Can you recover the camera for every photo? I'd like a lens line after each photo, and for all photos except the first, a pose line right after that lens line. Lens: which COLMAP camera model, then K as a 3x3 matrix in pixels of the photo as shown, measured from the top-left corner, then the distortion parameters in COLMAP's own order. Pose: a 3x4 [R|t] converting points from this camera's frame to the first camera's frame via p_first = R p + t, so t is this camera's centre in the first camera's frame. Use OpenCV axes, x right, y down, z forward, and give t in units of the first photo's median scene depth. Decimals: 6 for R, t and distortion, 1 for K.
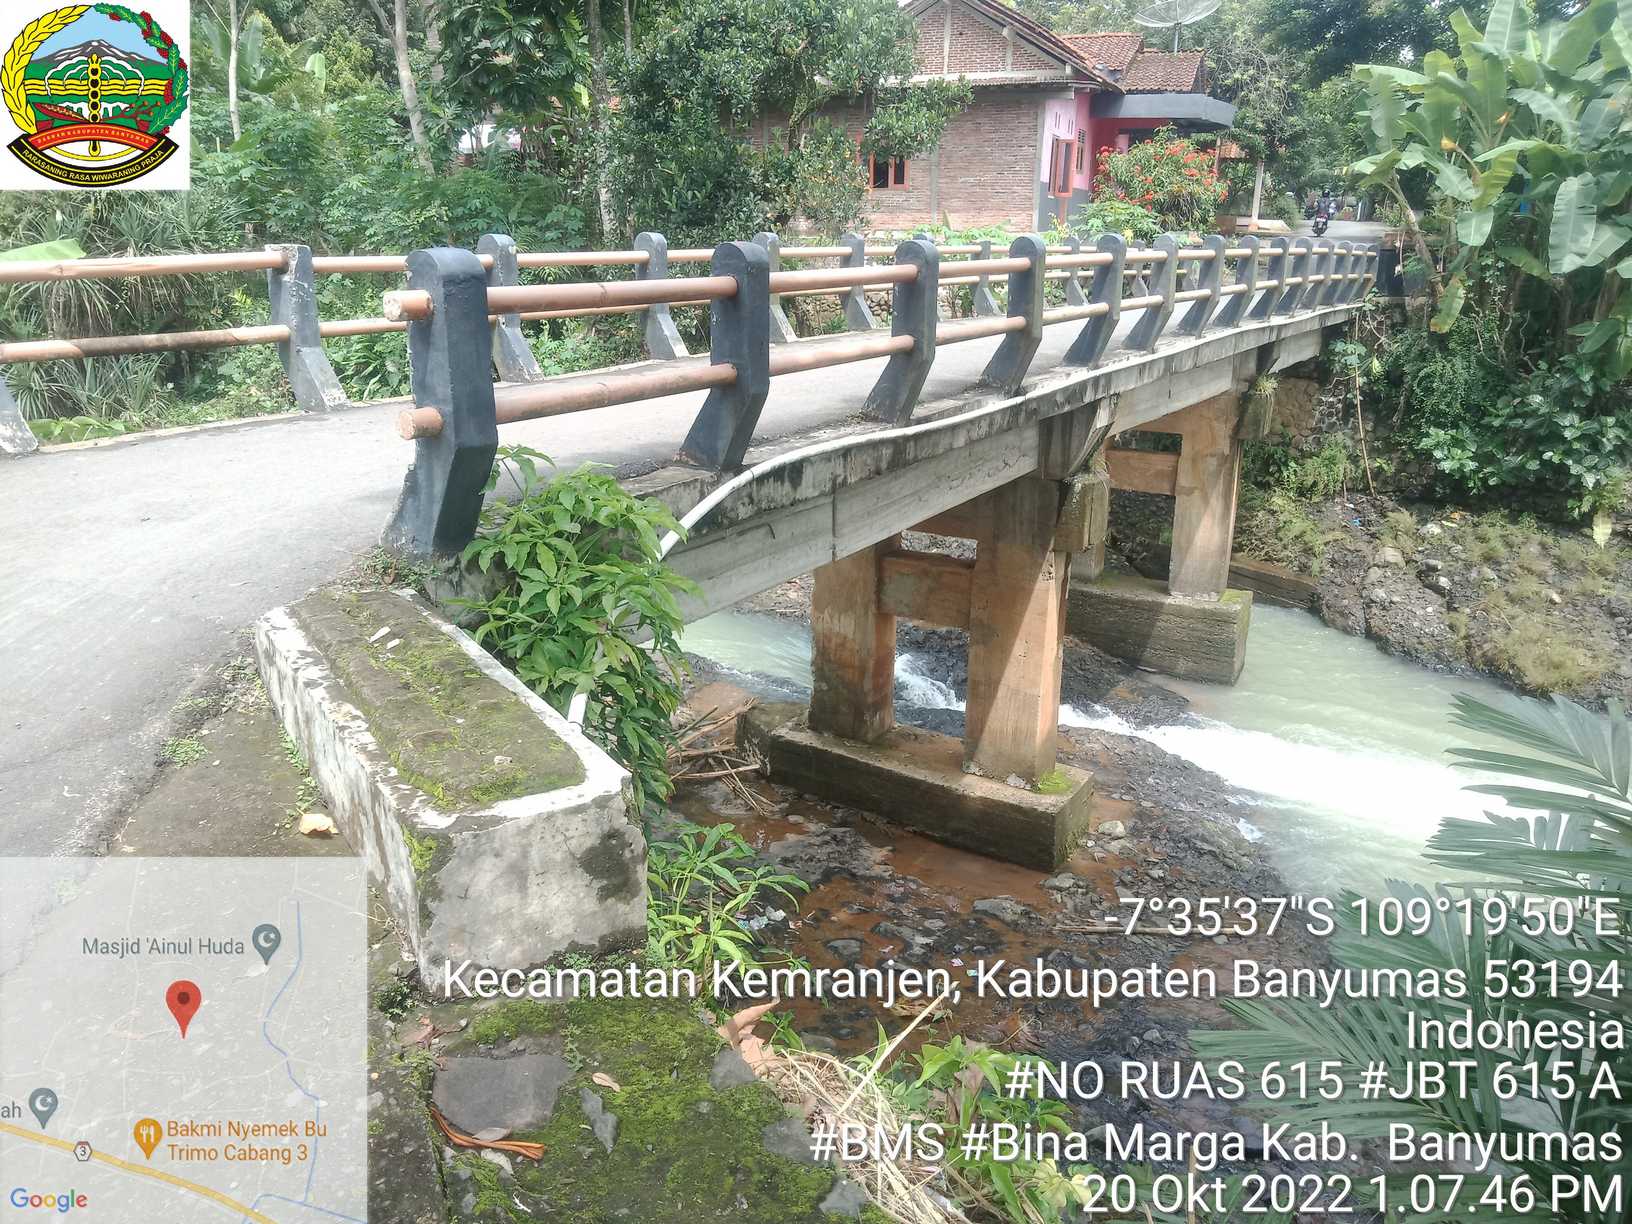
lens RADIAL K [[1219.1, 0, 812.6], [0, 1219.1, 613.7], [0, 0, 1]] dist [0.007303, -0.000687]
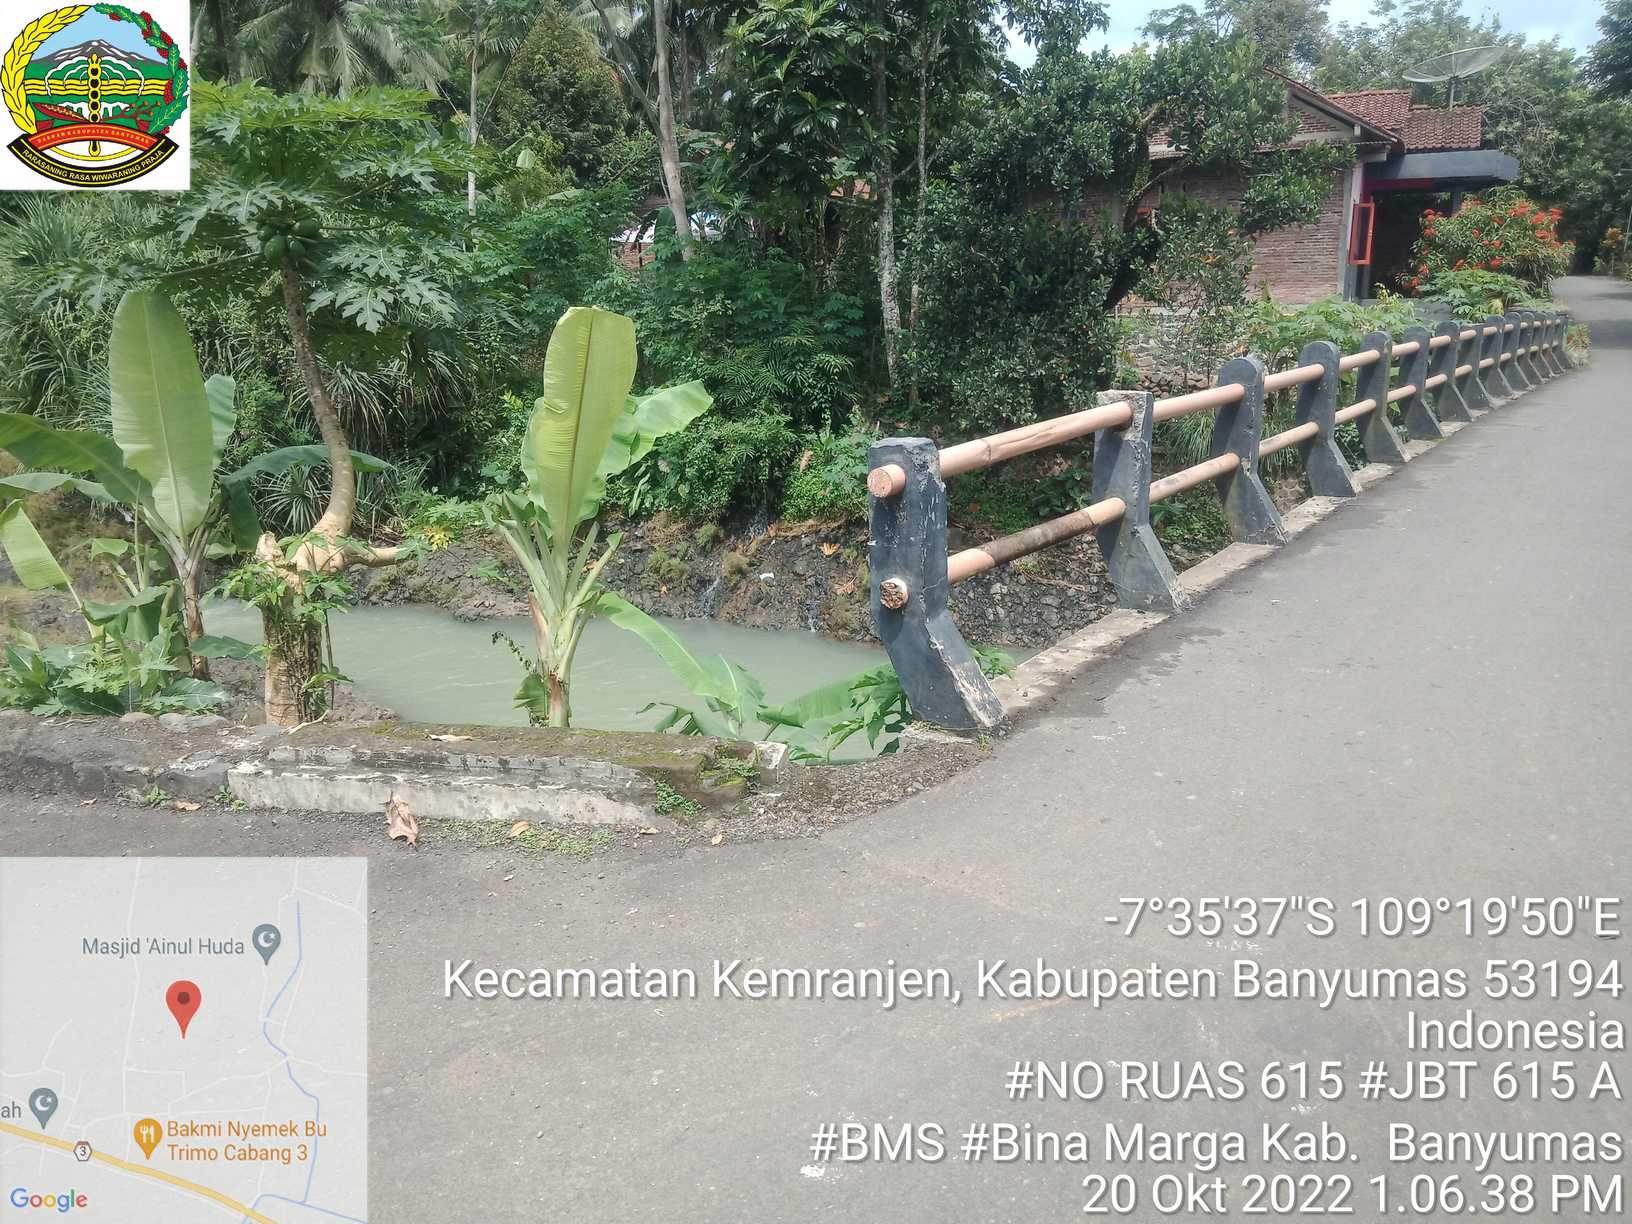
lens RADIAL K [[1219.1, 0, 808.6], [0, 1219.1, 615.8], [0, 0, 1]] dist [0.007303, -0.000687]
pose [[0.996296, -0.010452, -0.085347, -0.160321], [0.005963, 0.998593, -0.052683, -0.036206], [0.085778, 0.051979, 0.994957, 0.070621]]
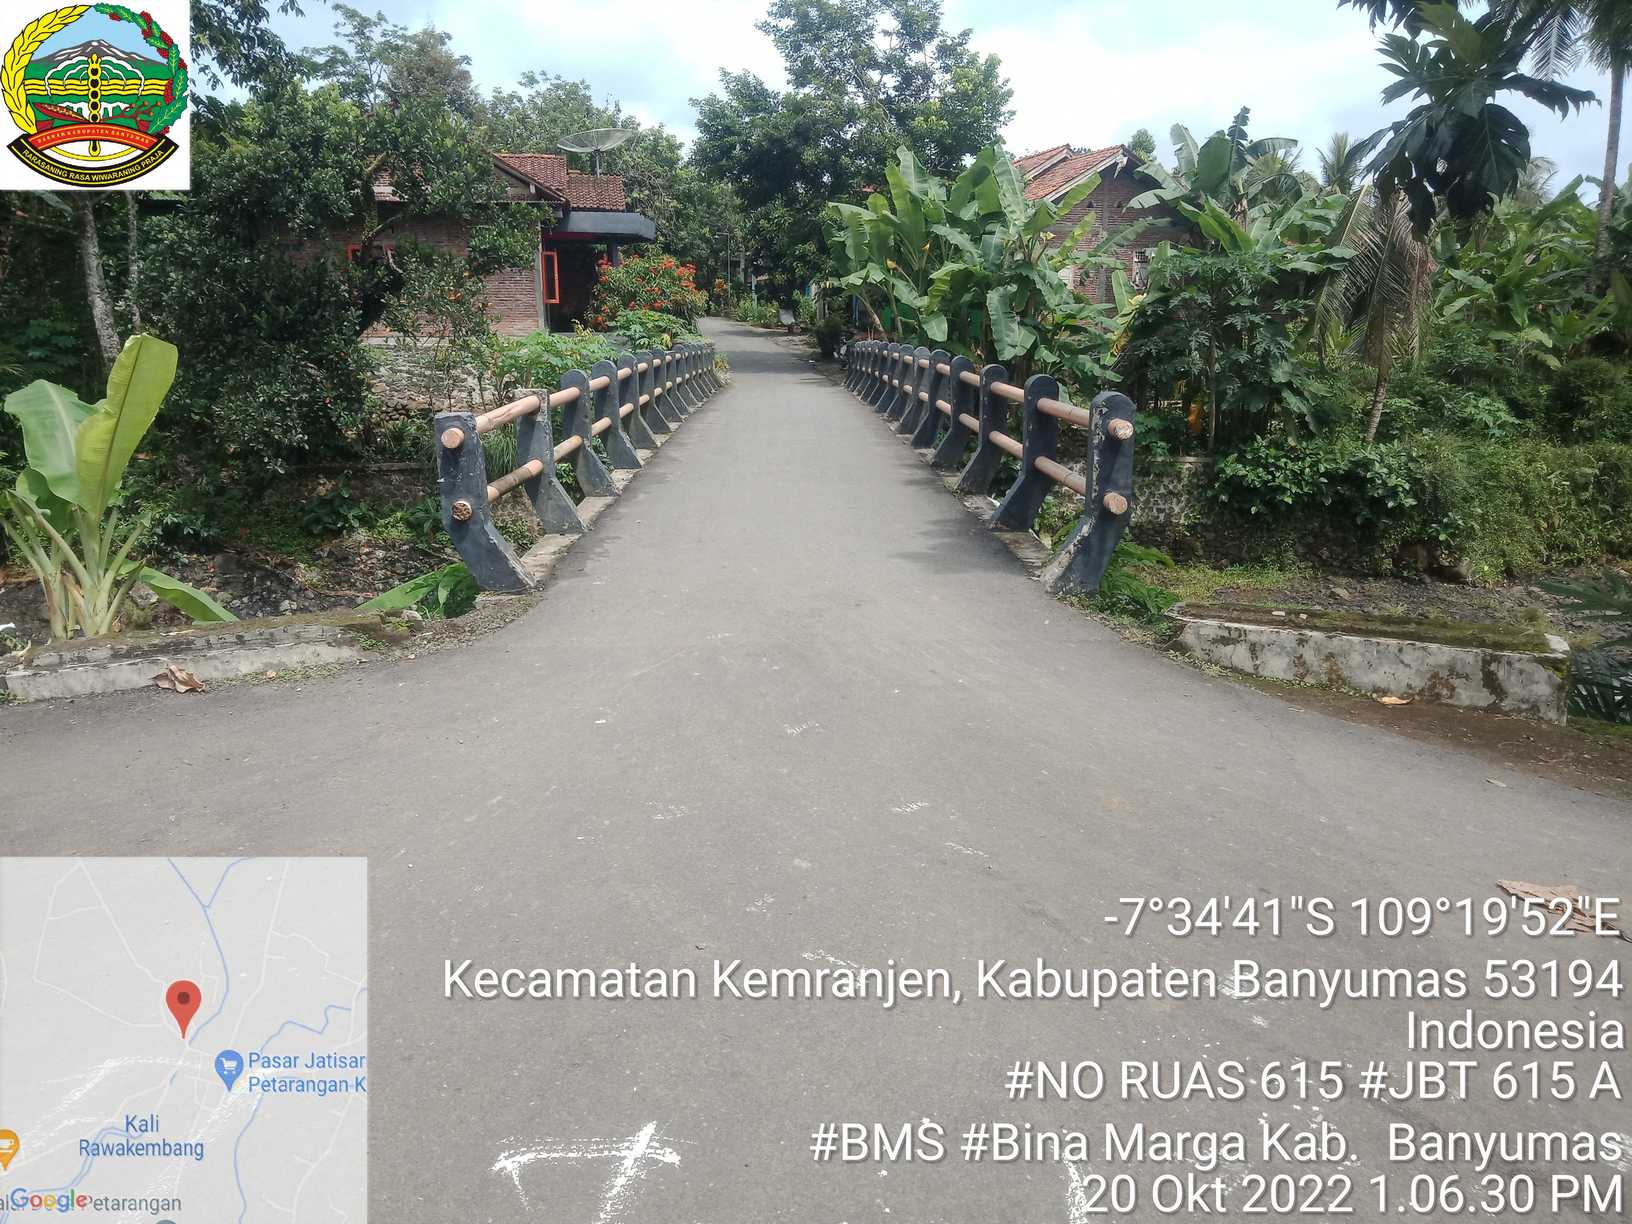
lens RADIAL K [[1219.1, 0, 822.6], [0, 1219.1, 606.9], [0, 0, 1]] dist [0.007303, -0.000687]
pose [[0.841898, -0.139299, 0.521348, -0.233554], [0.177661, 0.983798, -0.024033, -0.008836], [-0.509553, 0.112857, 0.853006, -0.020058]]
